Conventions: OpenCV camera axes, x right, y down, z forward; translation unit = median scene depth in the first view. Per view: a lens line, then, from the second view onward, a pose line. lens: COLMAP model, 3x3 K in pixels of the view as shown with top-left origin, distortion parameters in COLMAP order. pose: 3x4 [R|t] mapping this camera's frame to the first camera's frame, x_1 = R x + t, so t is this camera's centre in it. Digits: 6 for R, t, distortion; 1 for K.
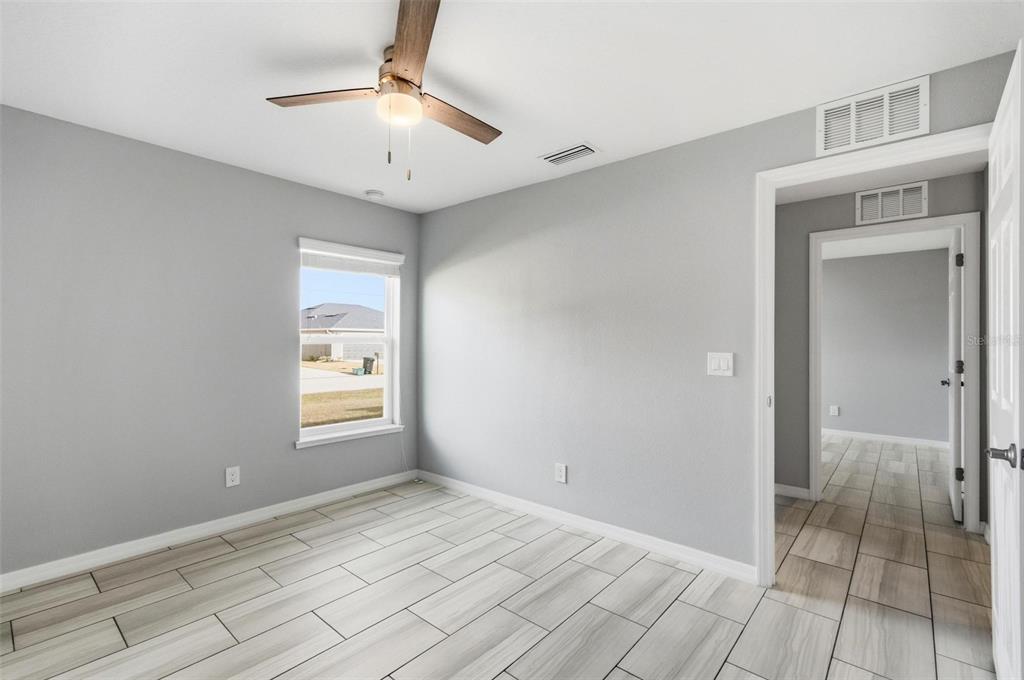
lens RADIAL K [[460.8, 0, 511.9], [0, 460.8, 341.8], [0, 0, 1]] dist [0.000661, 0.006956]
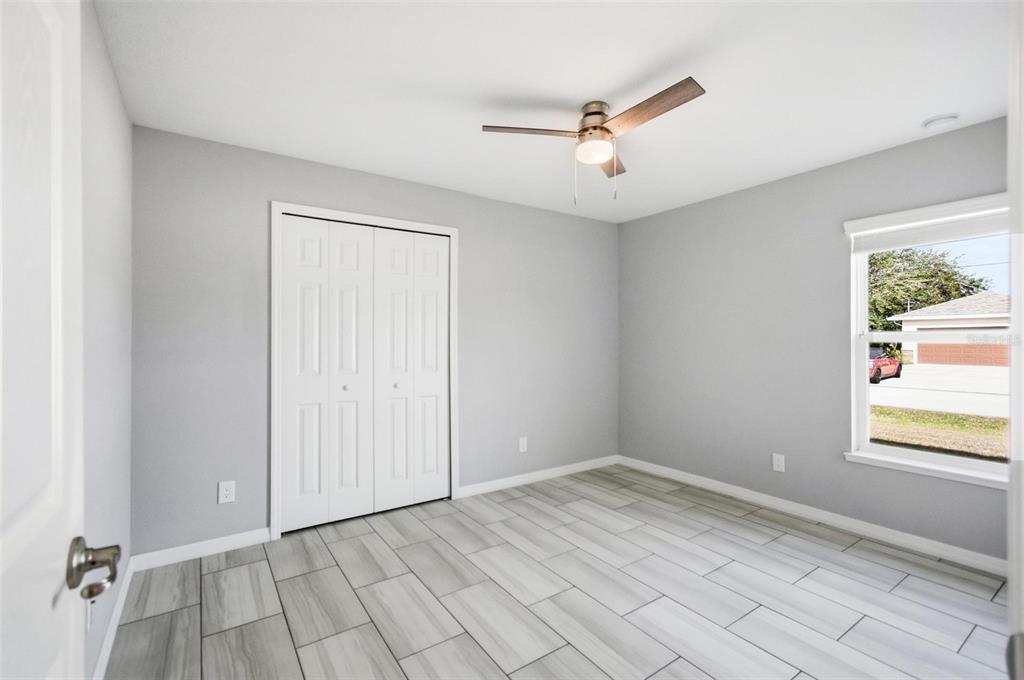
lens RADIAL K [[455.9, 0, 512.0], [0, 455.9, 340.0], [0, 0, 1]] dist [-0.000692, 0.000592]
pose [[-0.255796, -0.003364, -0.966725, 0.620370], [-0.002536, 0.999993, -0.002809, 0.005416], [0.966728, 0.001733, -0.255802, 0.679120]]
